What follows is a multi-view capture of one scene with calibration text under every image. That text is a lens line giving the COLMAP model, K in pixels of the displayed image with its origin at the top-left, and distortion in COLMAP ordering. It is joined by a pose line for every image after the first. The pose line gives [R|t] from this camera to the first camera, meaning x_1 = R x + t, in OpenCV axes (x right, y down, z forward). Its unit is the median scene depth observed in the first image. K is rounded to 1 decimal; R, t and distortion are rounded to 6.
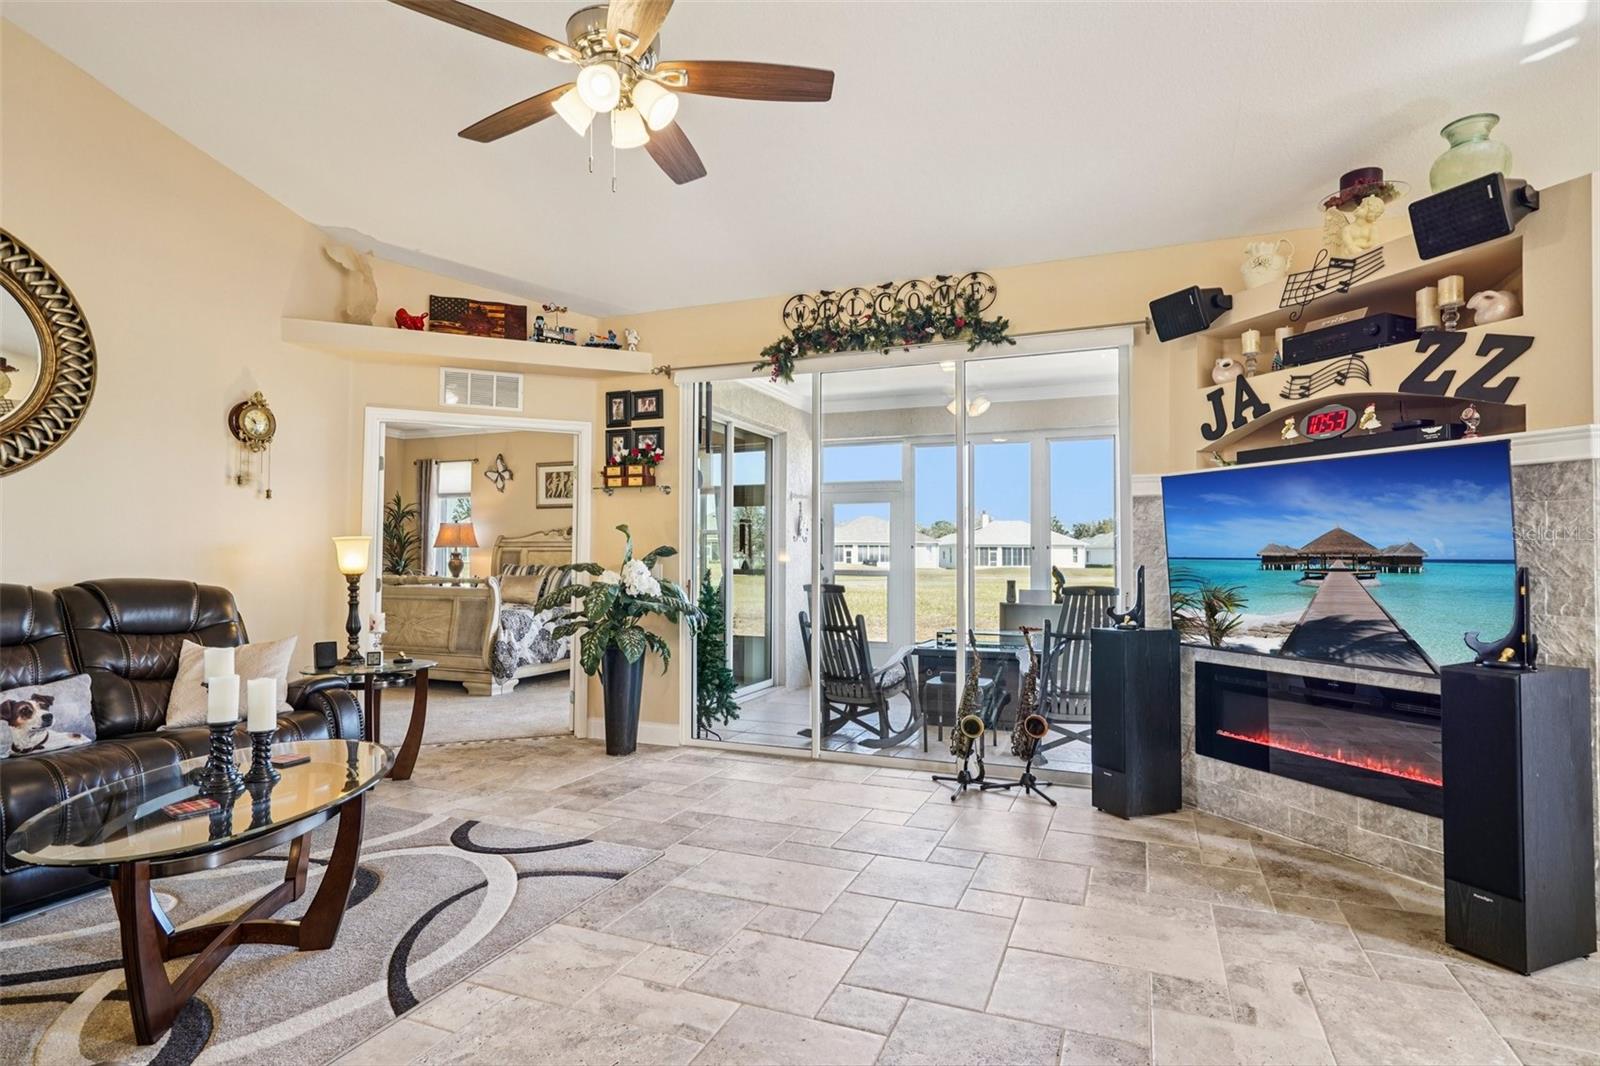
lens RADIAL K [[826.5, 0, 800.0], [0, 826.5, 533.0], [0, 0, 1]] dist [0.001356, 0.000741]
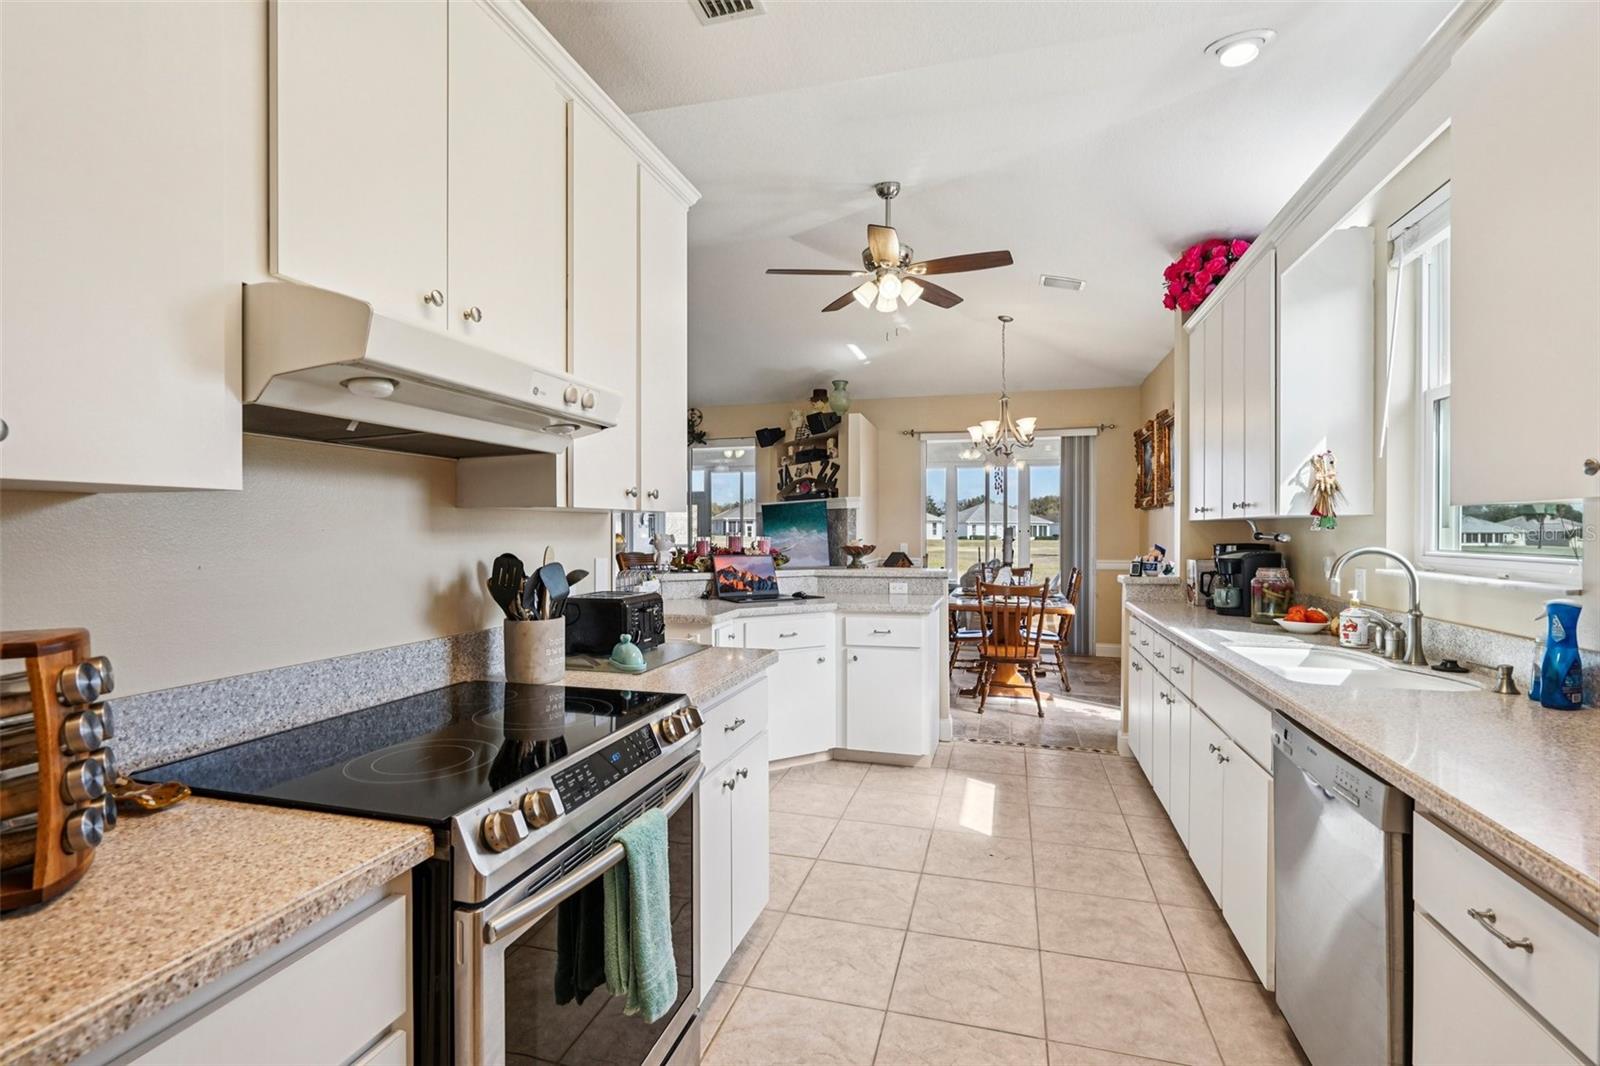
lens RADIAL K [[724.4, 0, 804.1], [0, 724.4, 534.4], [0, 0, 1]] dist [0.002127, 0.000359]
pose [[0.993023, -0.004796, 0.117827, 0.316129], [0.000805, 0.999425, 0.033894, -0.055013], [-0.117922, -0.033563, 0.992456, -1.074828]]
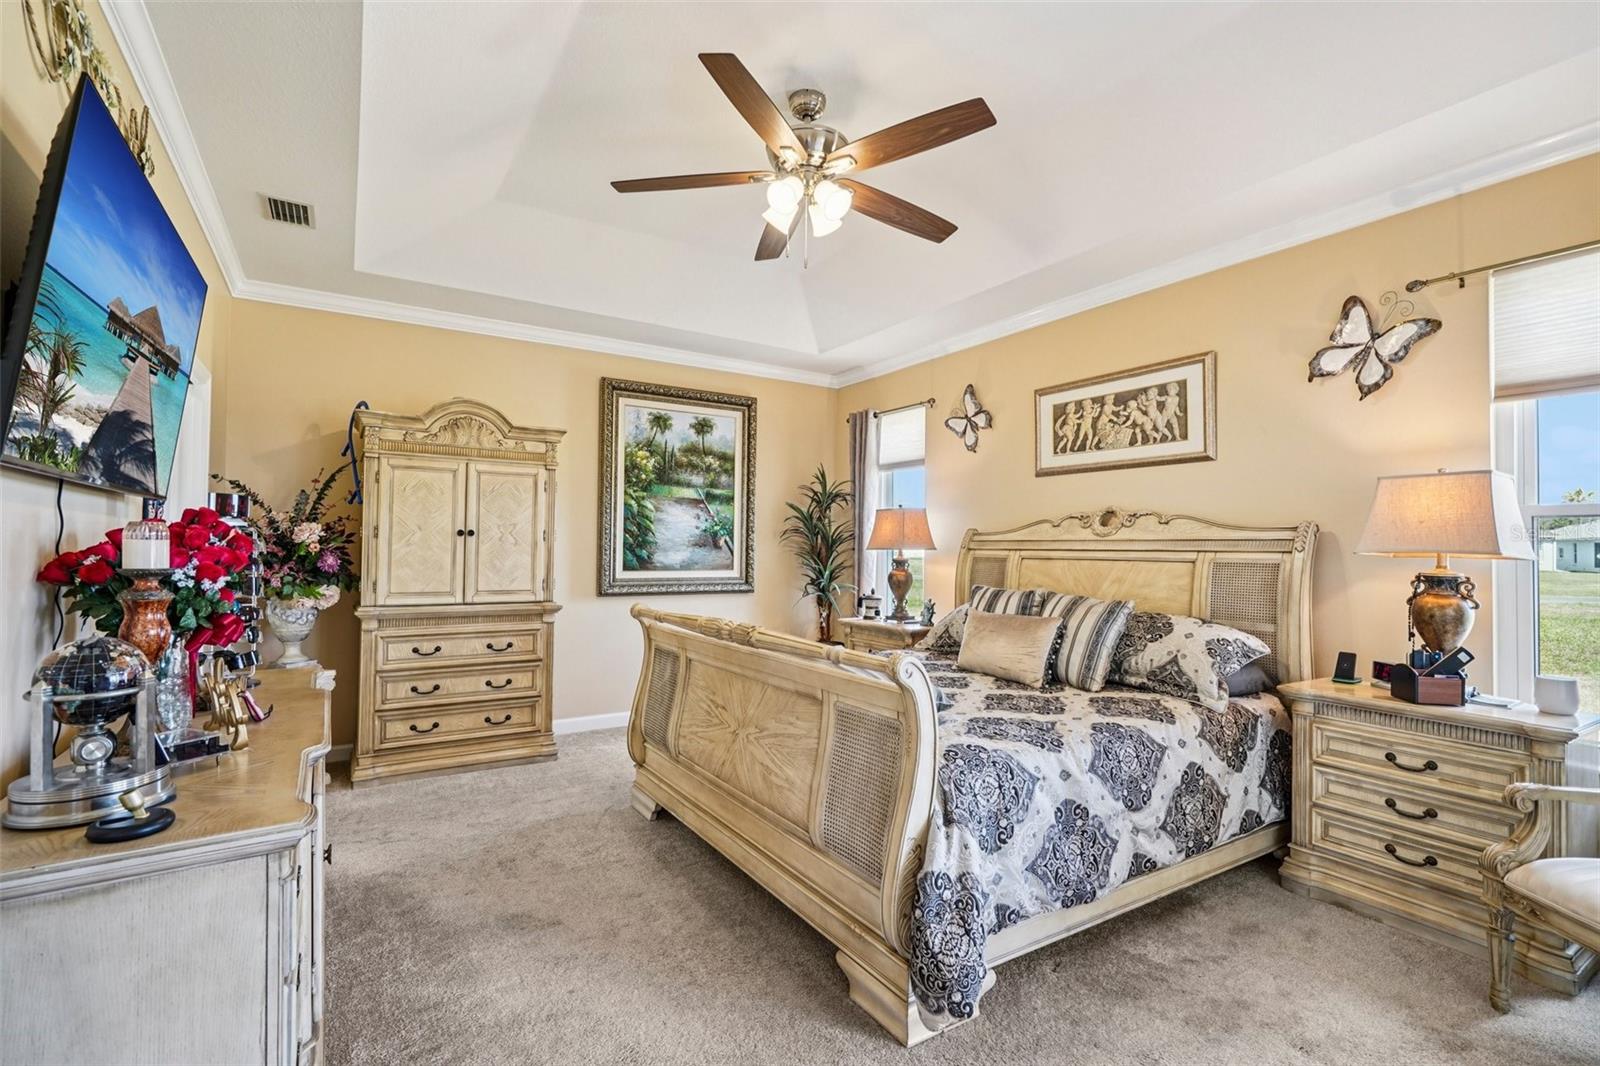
lens RADIAL K [[724.4, 0, 804.1], [0, 724.4, 534.4], [0, 0, 1]] dist [0.002127, 0.000359]
pose [[0.821269, -0.006981, -0.570499, -0.198050], [0.010011, 0.999948, 0.002176, 0.004889], [0.570454, -0.007498, 0.821295, 0.600839]]
